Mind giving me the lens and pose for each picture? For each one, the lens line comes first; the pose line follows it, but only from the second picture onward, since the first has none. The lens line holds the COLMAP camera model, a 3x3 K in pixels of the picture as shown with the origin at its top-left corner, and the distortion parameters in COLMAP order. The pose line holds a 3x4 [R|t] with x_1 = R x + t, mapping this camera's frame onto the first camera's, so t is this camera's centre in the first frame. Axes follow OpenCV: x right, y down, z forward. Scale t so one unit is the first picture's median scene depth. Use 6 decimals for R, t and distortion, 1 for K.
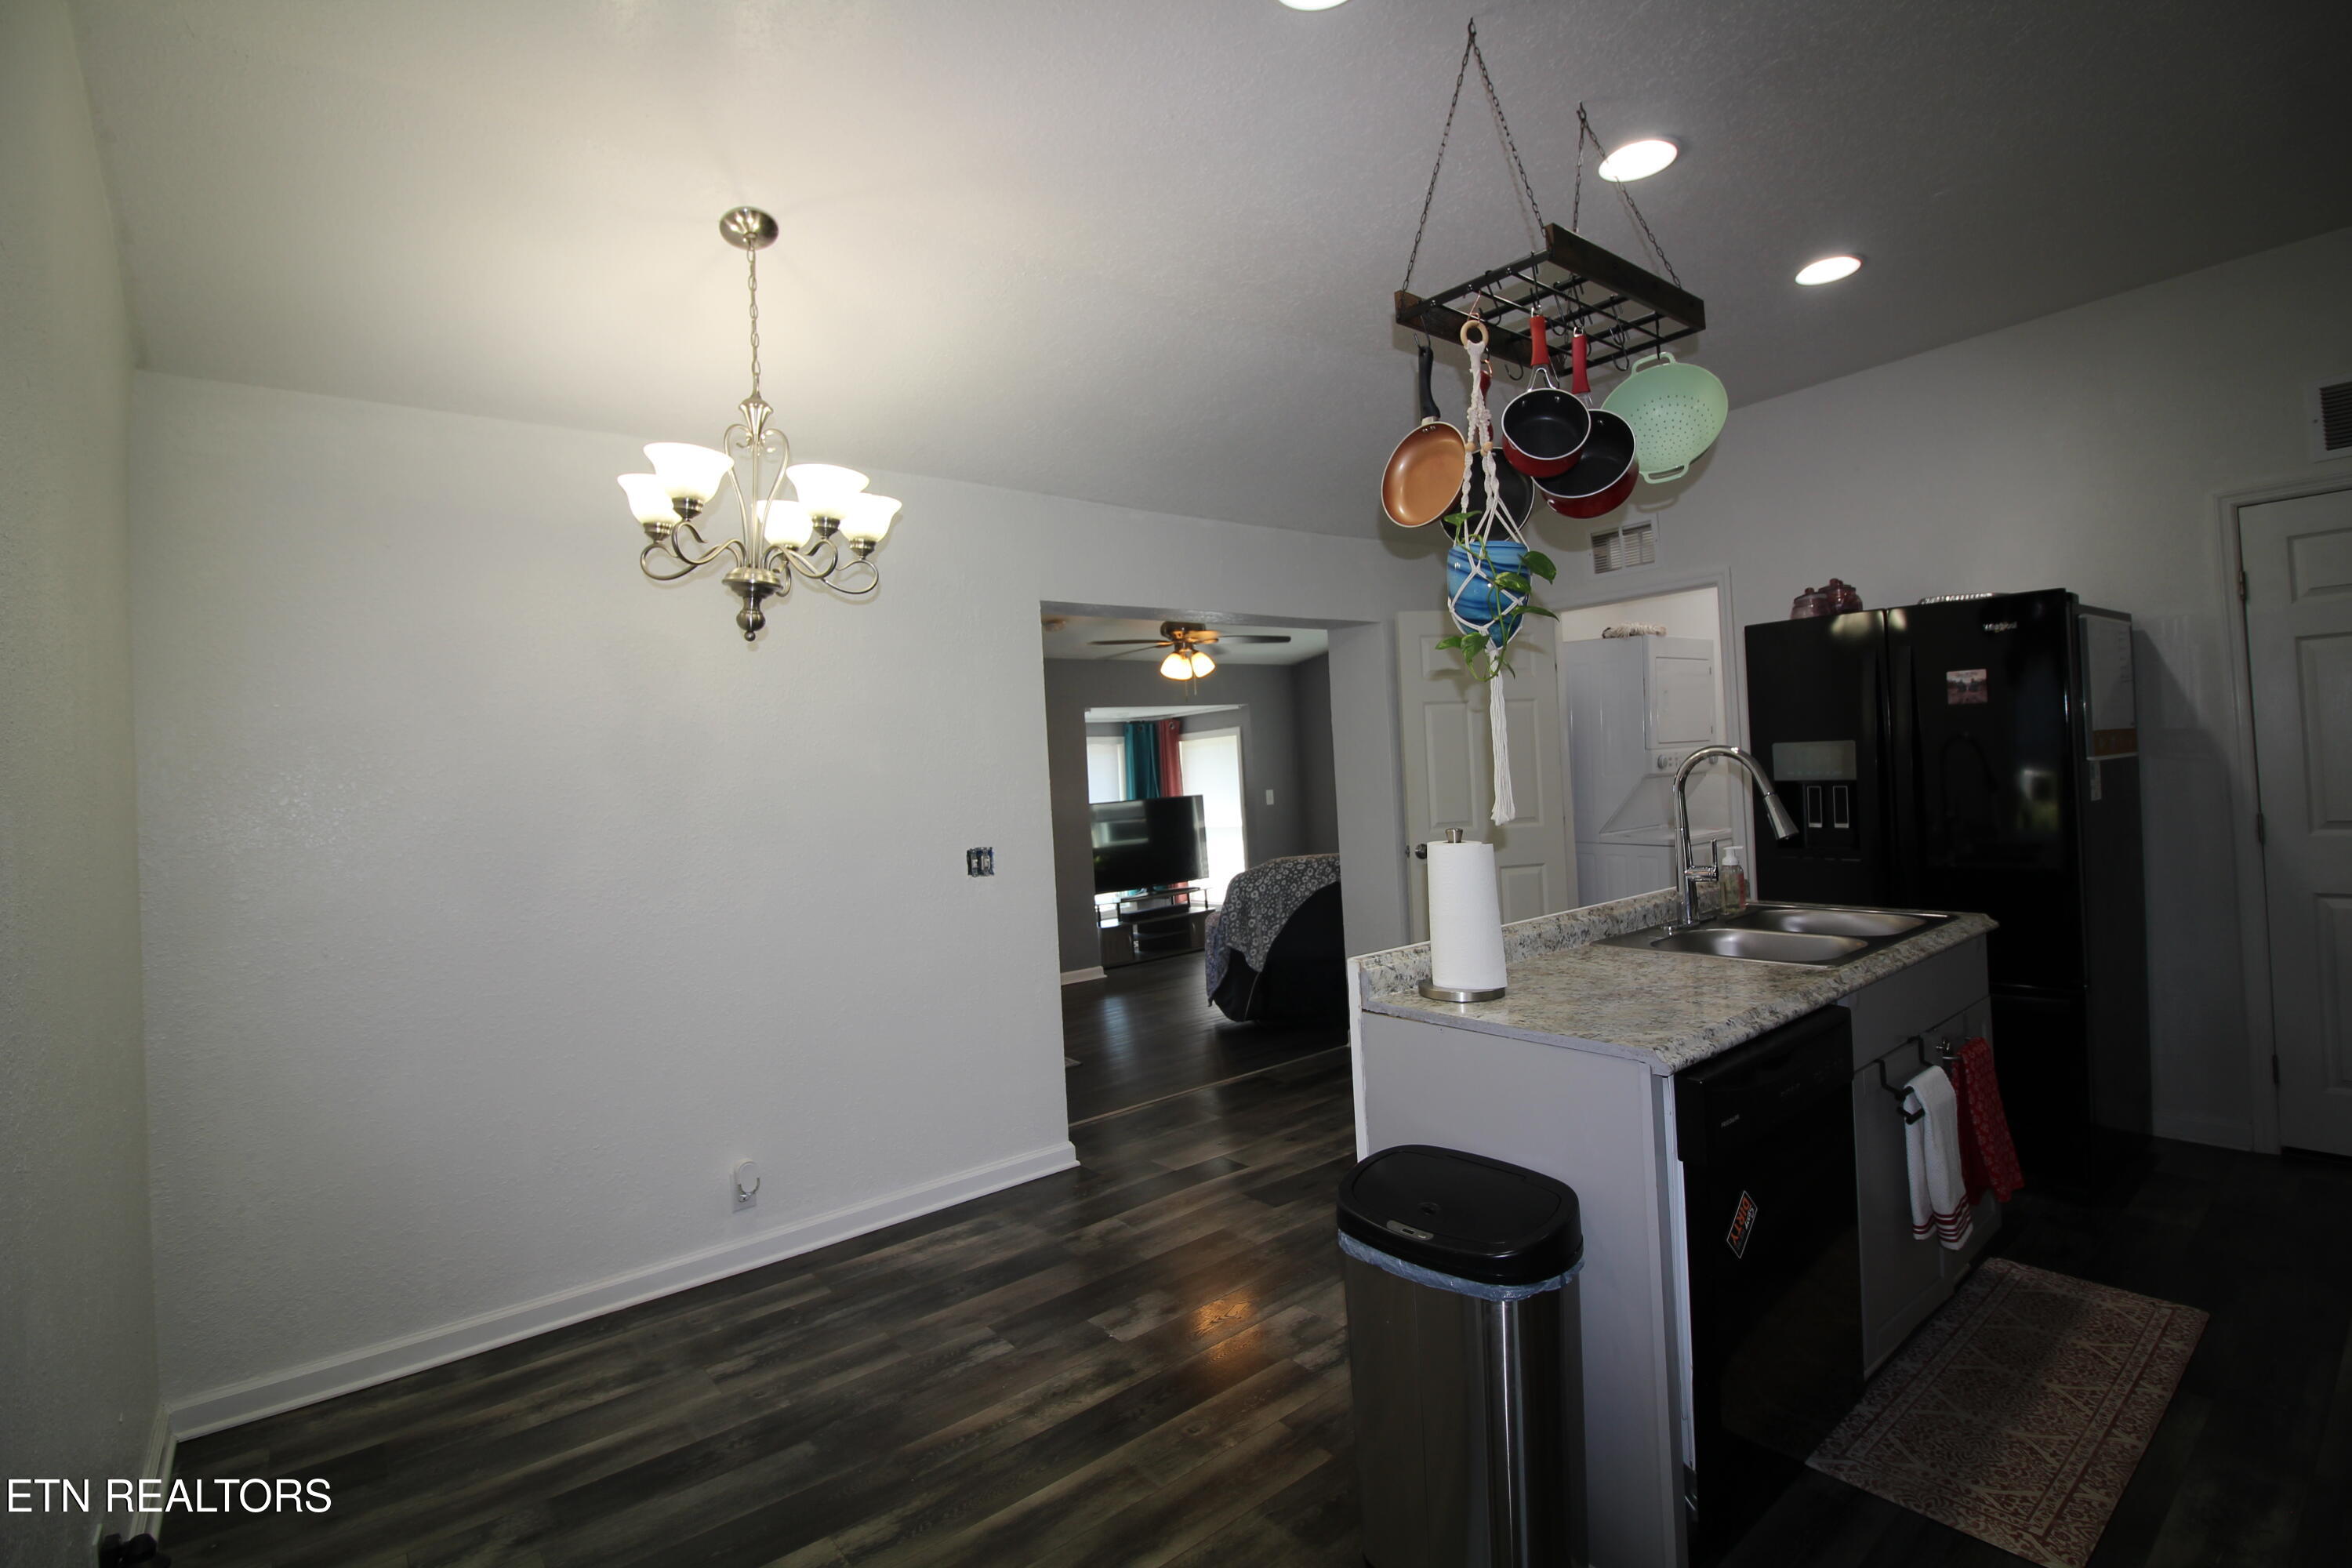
lens RADIAL K [[1087.3, 0, 1184.5], [0, 1087.3, 751.8], [0, 0, 1]] dist [0.000615, -0.014146]
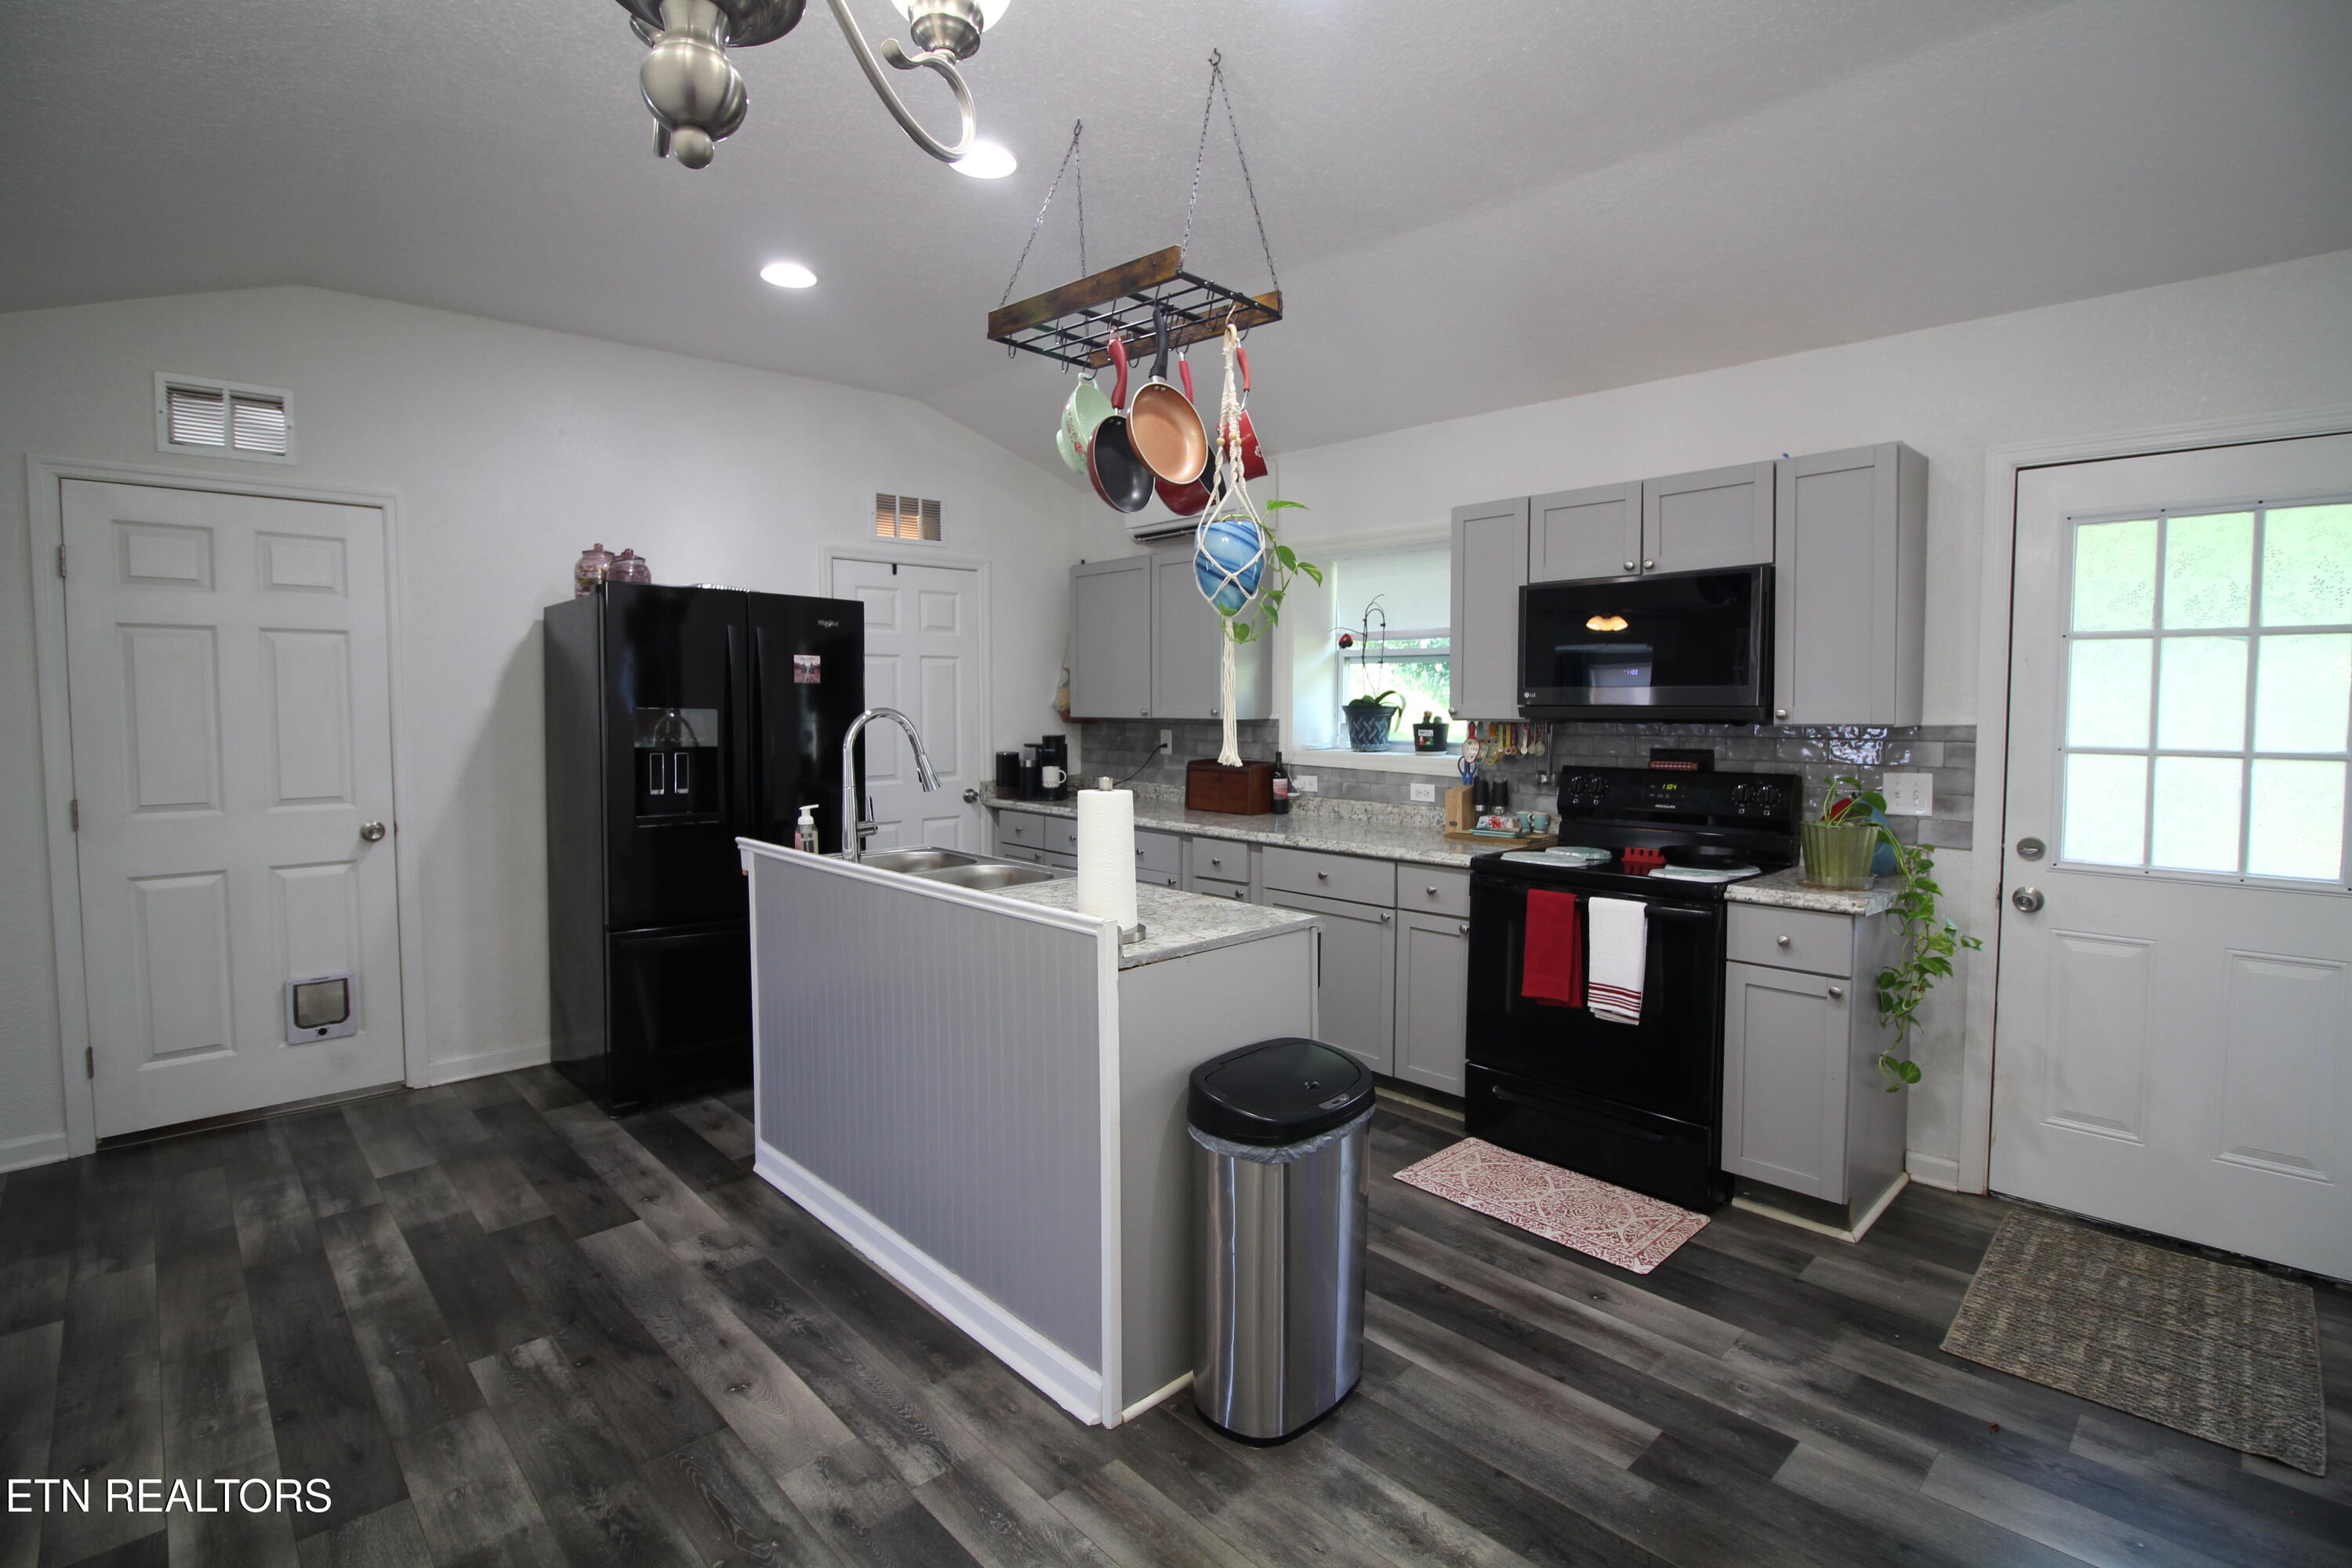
lens RADIAL K [[1087.3, 0, 1184.5], [0, 1087.3, 751.8], [0, 0, 1]] dist [0.000615, -0.014146]
pose [[-0.083629, 0.005718, 0.996481, -0.487211], [-0.013293, 0.999888, -0.006853, 0.032842], [-0.996408, -0.013819, -0.083544, 0.633529]]
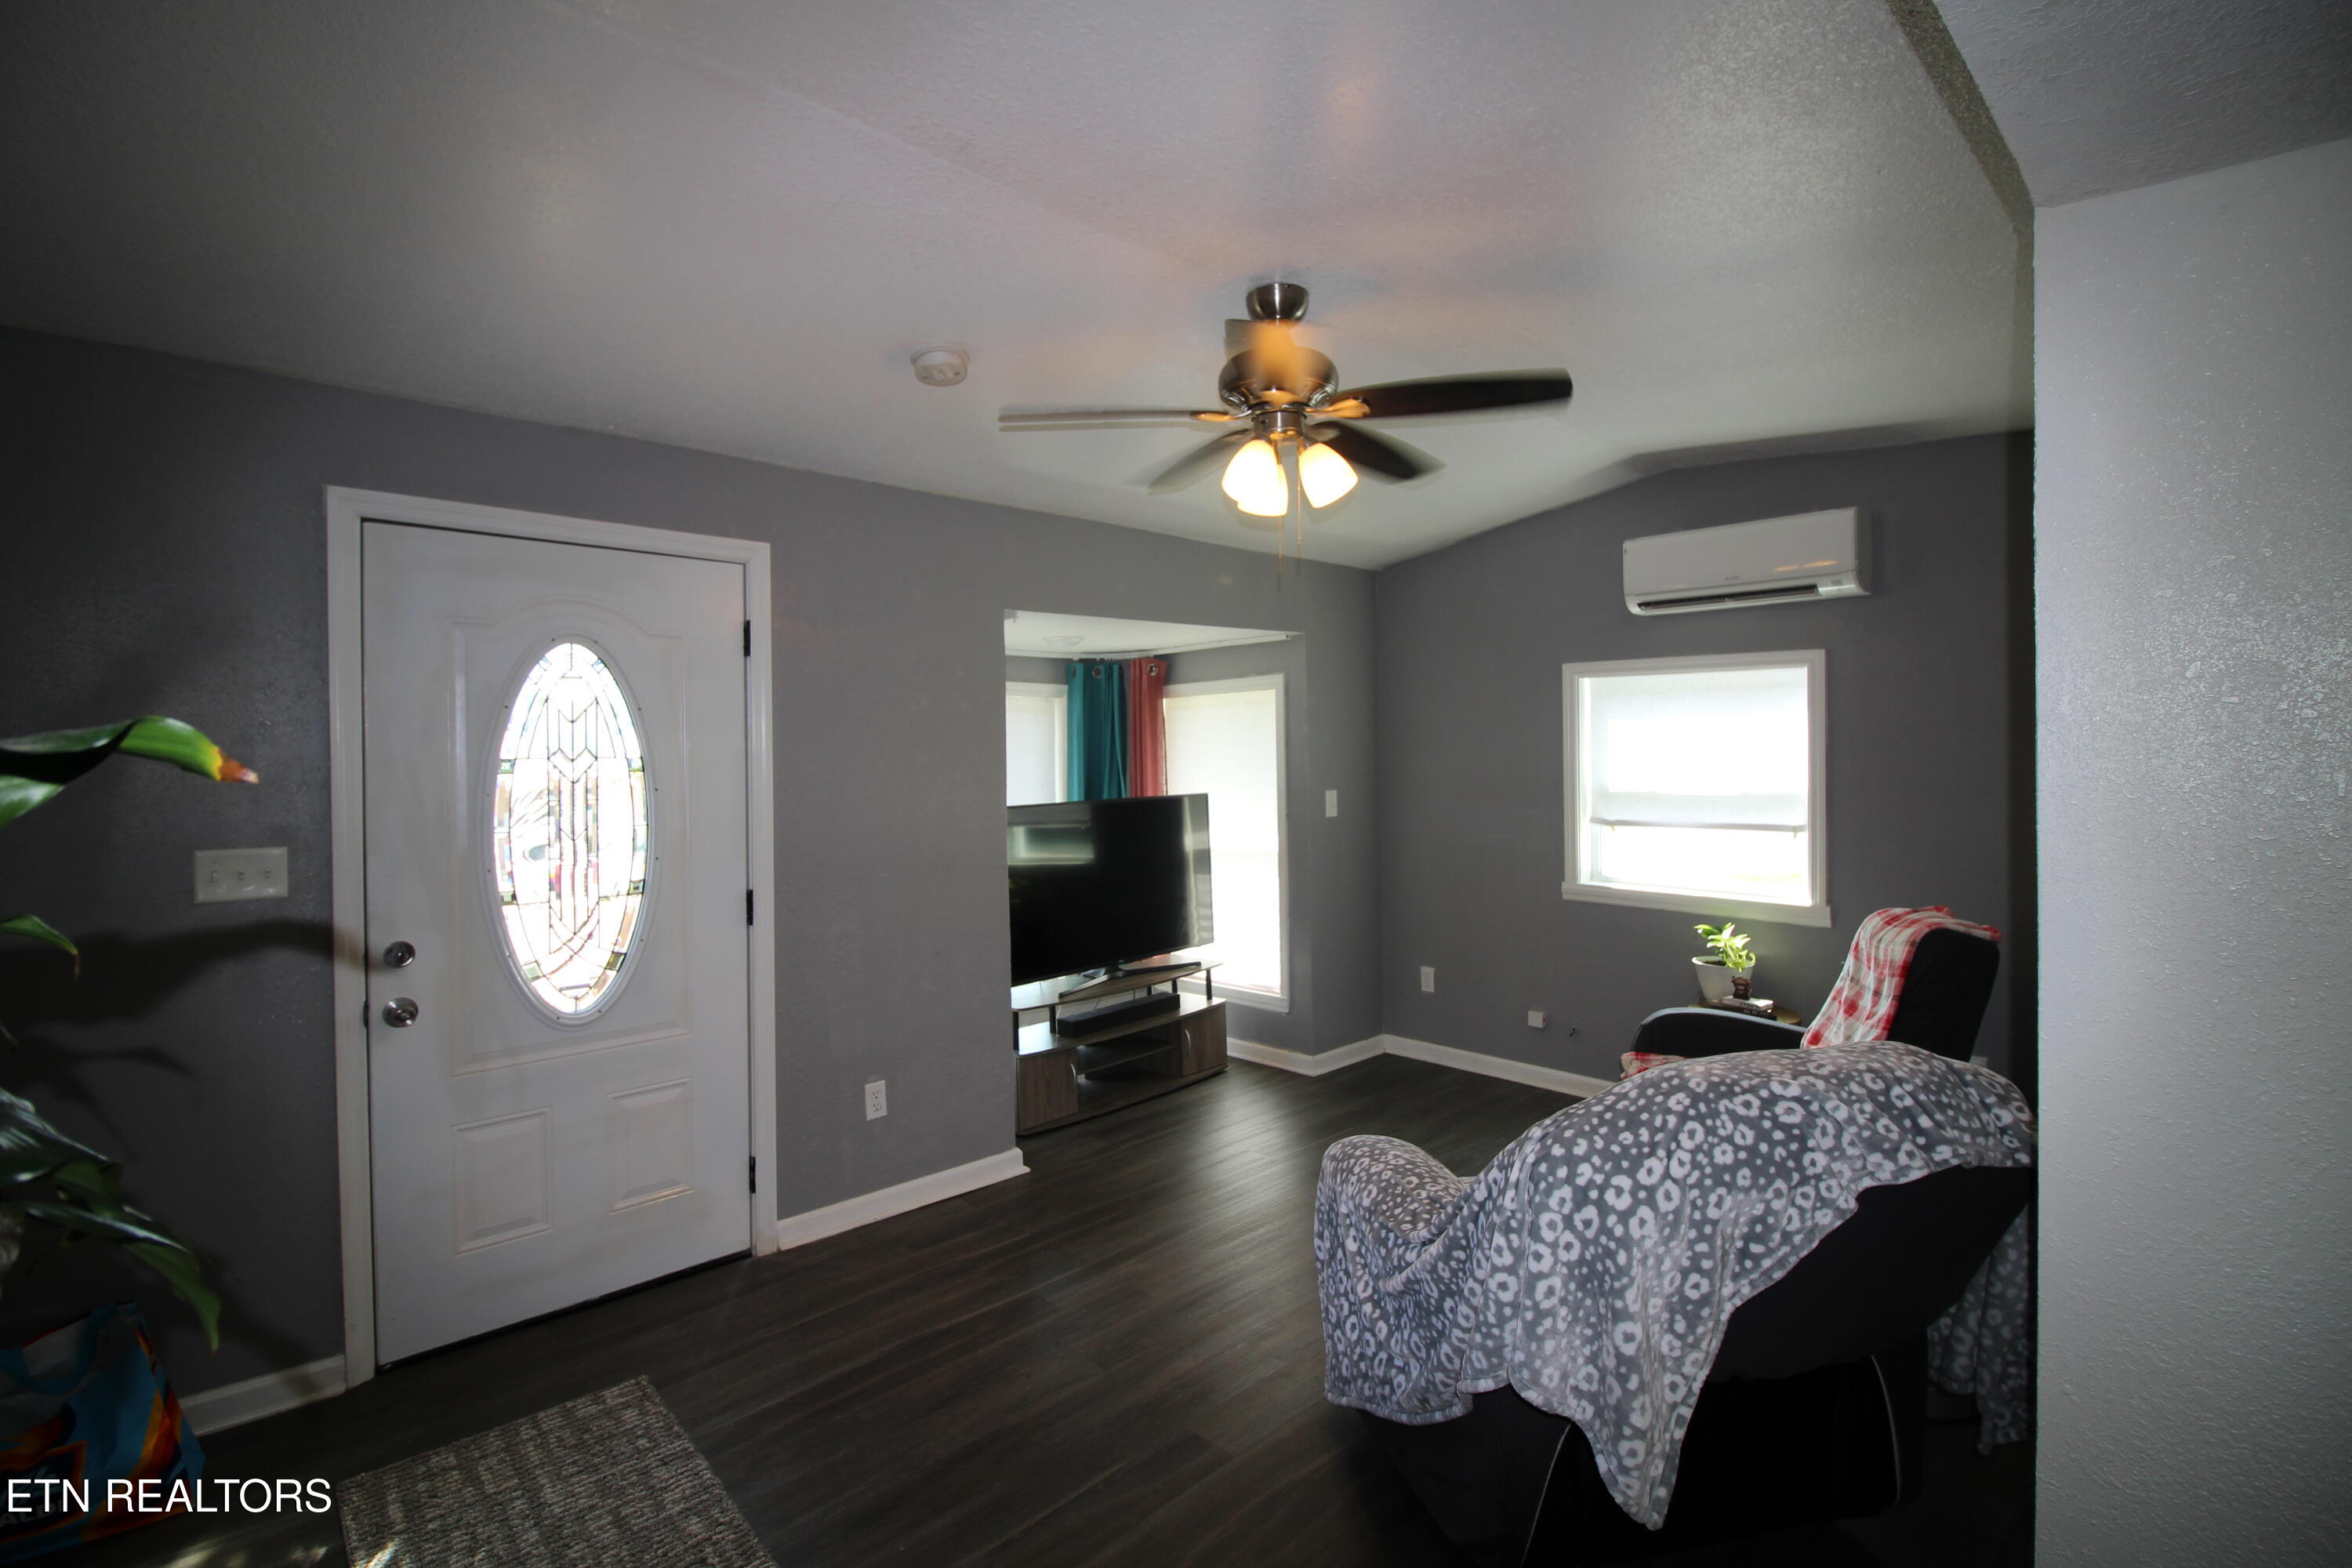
lens RADIAL K [[1087.3, 0, 1184.5], [0, 1087.3, 751.8], [0, 0, 1]] dist [0.000615, -0.014146]
pose [[0.995397, 0.040905, 0.086670, -0.118303], [-0.042413, 0.998978, 0.015622, 0.025767], [-0.085943, -0.019226, 0.996115, 1.176968]]
